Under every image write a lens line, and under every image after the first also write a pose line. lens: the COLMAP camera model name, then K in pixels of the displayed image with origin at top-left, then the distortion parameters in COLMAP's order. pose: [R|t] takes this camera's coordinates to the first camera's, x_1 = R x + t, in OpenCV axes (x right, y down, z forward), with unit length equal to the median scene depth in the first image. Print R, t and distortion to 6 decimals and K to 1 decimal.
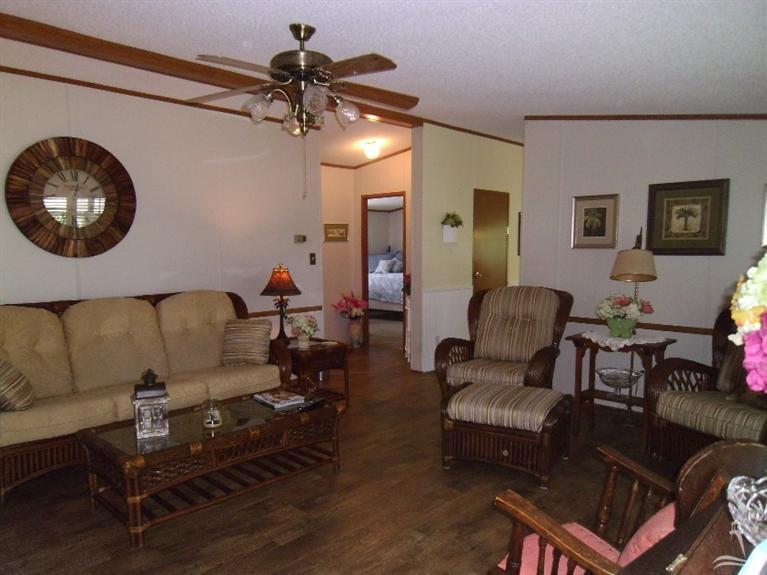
lens RADIAL K [[556.4, 0, 387.9], [0, 556.4, 299.4], [0, 0, 1]] dist [-0.002956, 0.000462]
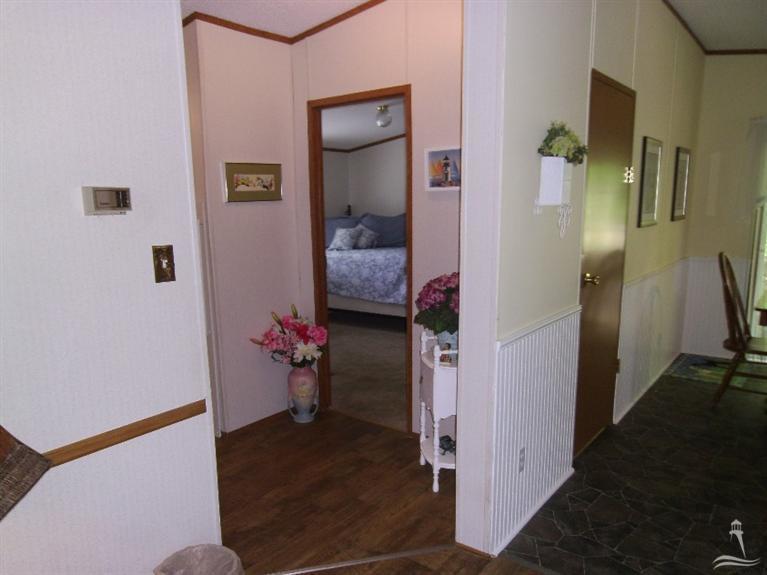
lens RADIAL K [[556.4, 0, 387.9], [0, 556.4, 299.4], [0, 0, 1]] dist [-0.002956, 0.000462]
pose [[0.994391, -0.027307, 0.102181, -0.040701], [0.018991, 0.996493, 0.081493, -0.071848], [-0.104048, -0.079096, 0.991422, 0.641578]]
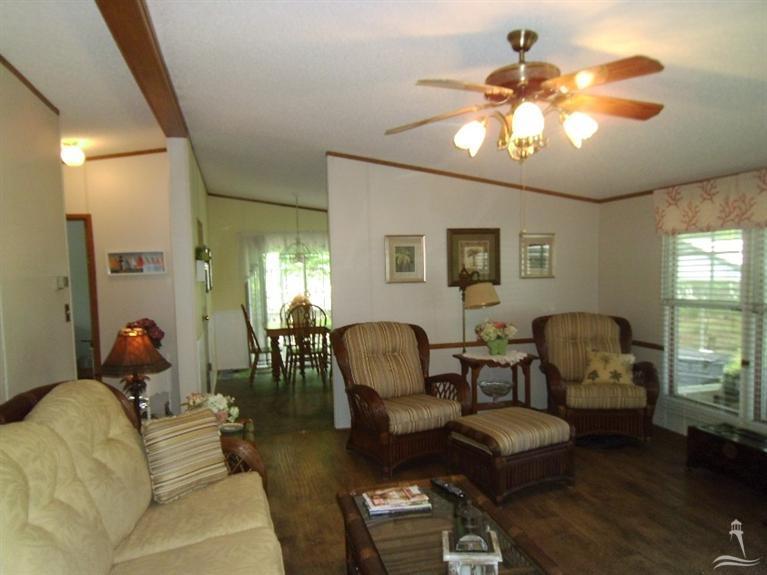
lens RADIAL K [[556.4, 0, 387.9], [0, 556.4, 299.4], [0, 0, 1]] dist [-0.002956, 0.000462]
pose [[0.506279, -0.055530, 0.860580, -0.462217], [0.107308, 0.994225, 0.001025, -0.047413], [-0.855667, 0.091828, 0.509314, 0.352949]]
